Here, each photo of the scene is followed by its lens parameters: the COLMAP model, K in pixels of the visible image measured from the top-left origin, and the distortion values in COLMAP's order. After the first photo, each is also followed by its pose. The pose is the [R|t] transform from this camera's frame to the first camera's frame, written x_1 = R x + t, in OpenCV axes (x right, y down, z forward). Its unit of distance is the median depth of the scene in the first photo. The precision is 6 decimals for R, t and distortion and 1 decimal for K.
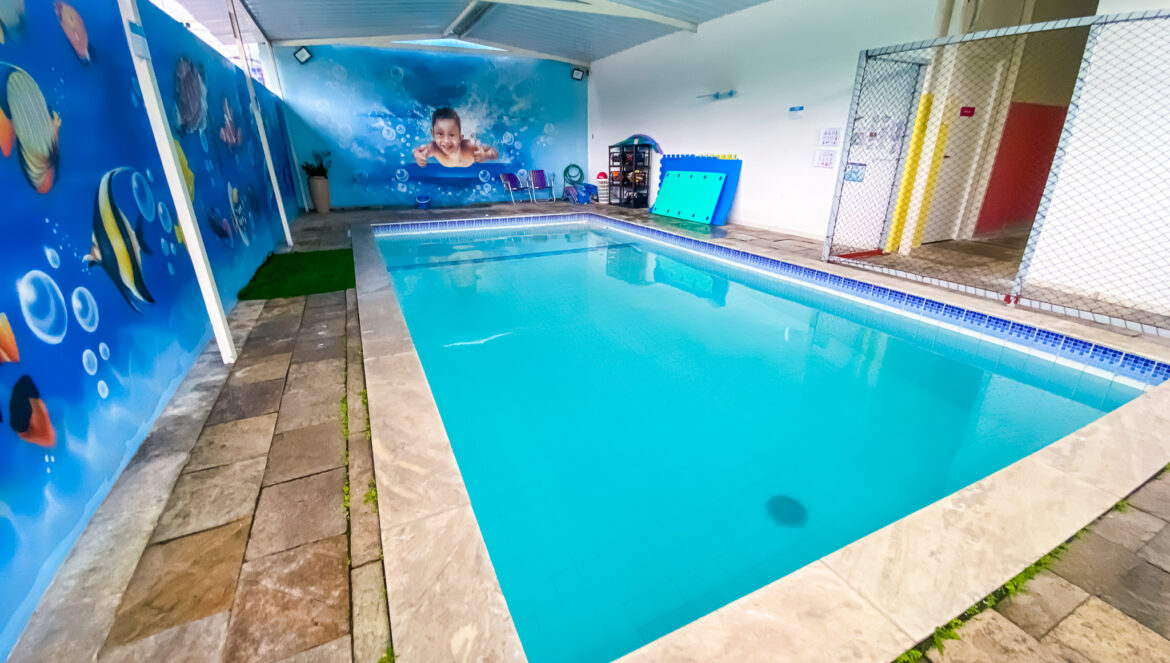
lens RADIAL K [[475.5, 0, 586.4], [0, 475.5, 331.9], [0, 0, 1]] dist [0.000285, 0.000006]
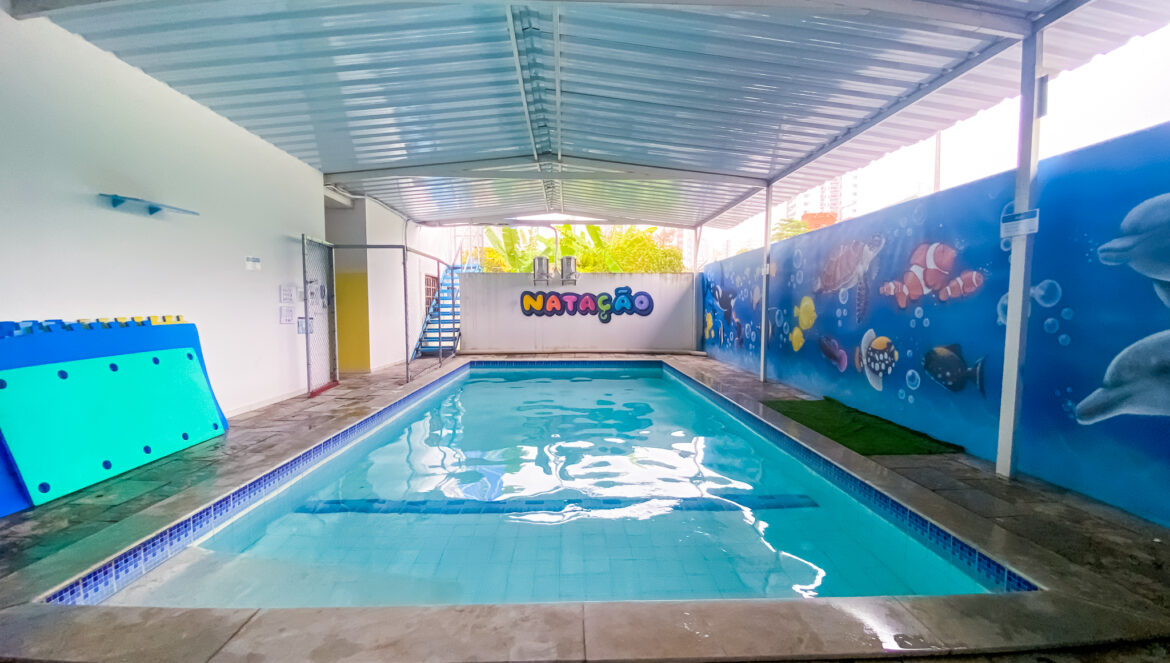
lens RADIAL K [[475.5, 0, 584.5], [0, 475.5, 332.7], [0, 0, 1]] dist [0.000285, 0.000006]
pose [[-0.914359, -0.015965, 0.404589, -0.345495], [0.152547, 0.912013, 0.380739, -0.487938], [-0.375069, 0.409851, -0.831472, 1.277128]]
